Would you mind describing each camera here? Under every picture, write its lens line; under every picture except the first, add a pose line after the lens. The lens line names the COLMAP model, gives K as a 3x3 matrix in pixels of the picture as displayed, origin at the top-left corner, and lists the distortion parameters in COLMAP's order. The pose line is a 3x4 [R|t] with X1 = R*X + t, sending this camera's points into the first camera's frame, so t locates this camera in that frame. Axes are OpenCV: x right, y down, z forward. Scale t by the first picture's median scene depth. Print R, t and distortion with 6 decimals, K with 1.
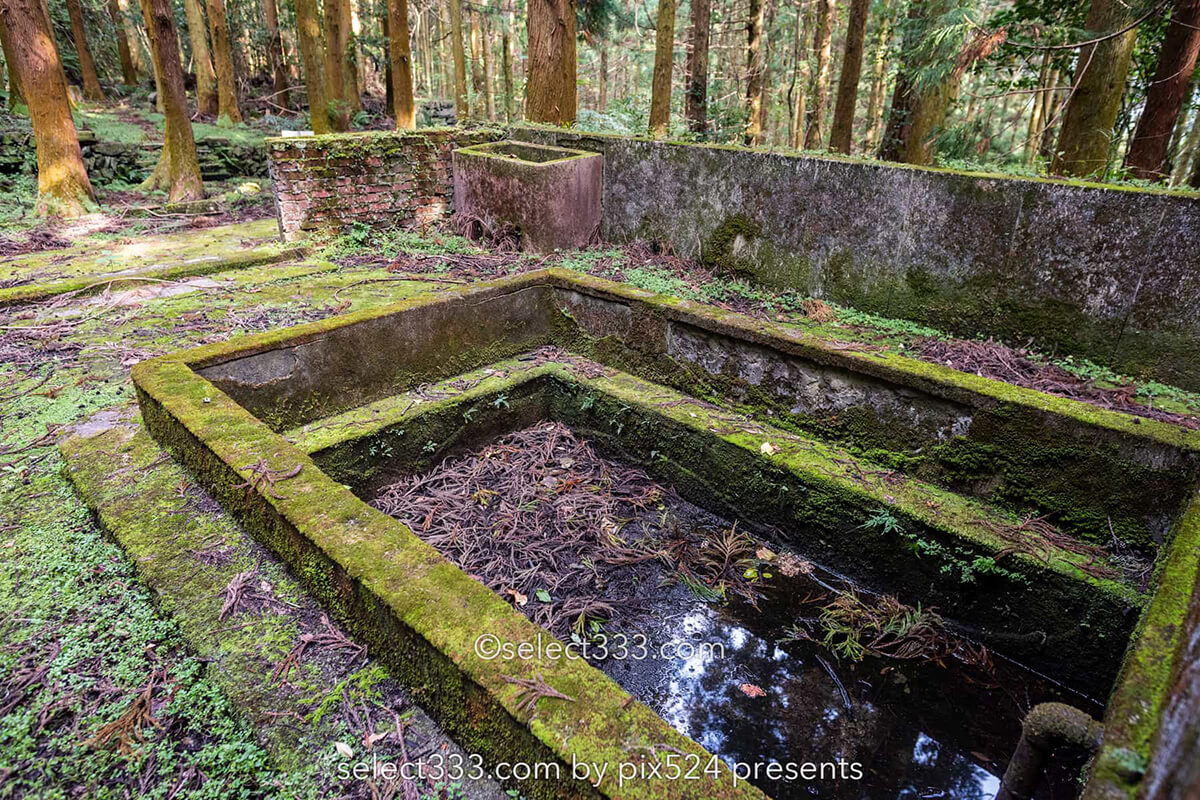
lens RADIAL K [[705.3, 0, 600.0], [0, 705.3, 400.0], [0, 0, 1]] dist [-0.045155, 0.021550]
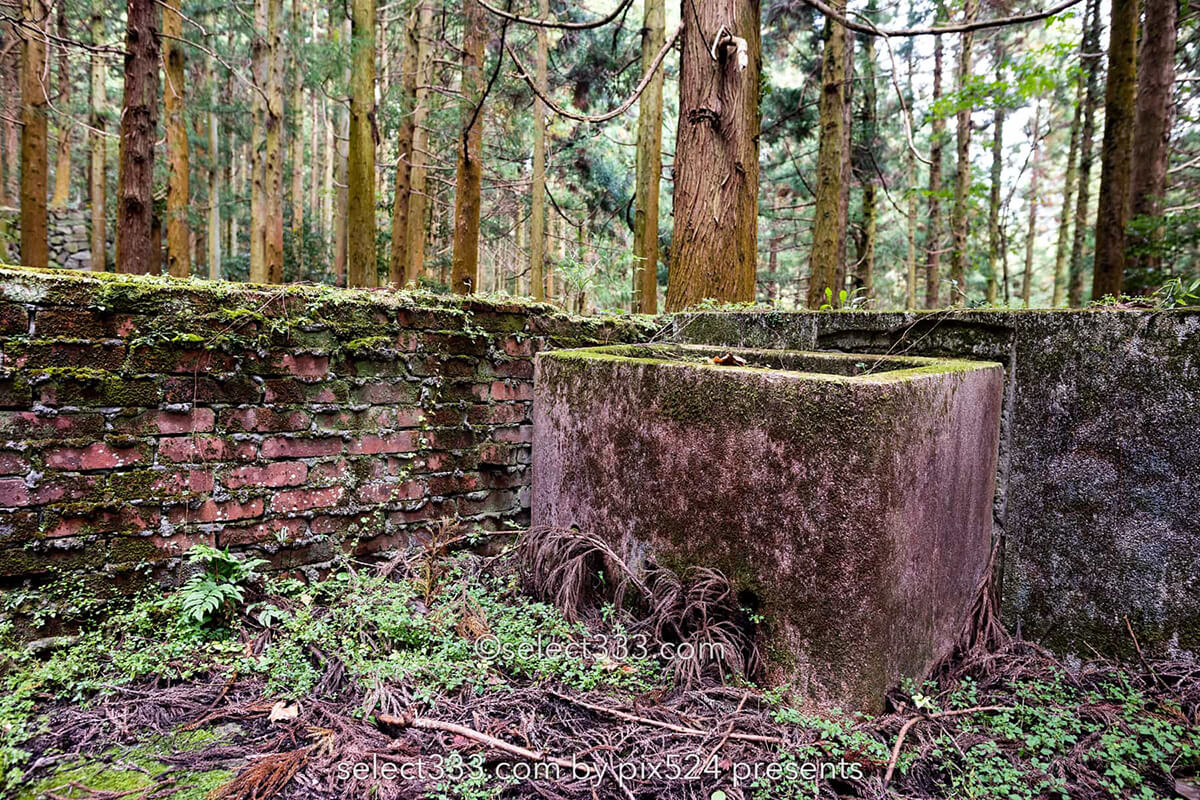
lens RADIAL K [[705.3, 0, 600.0], [0, 705.3, 400.0], [0, 0, 1]] dist [-0.045155, 0.021550]
pose [[0.996936, 0.021708, -0.075150, -0.155245], [-0.046943, 0.934523, -0.352793, -0.212157], [0.062571, 0.355240, 0.932679, 0.691478]]
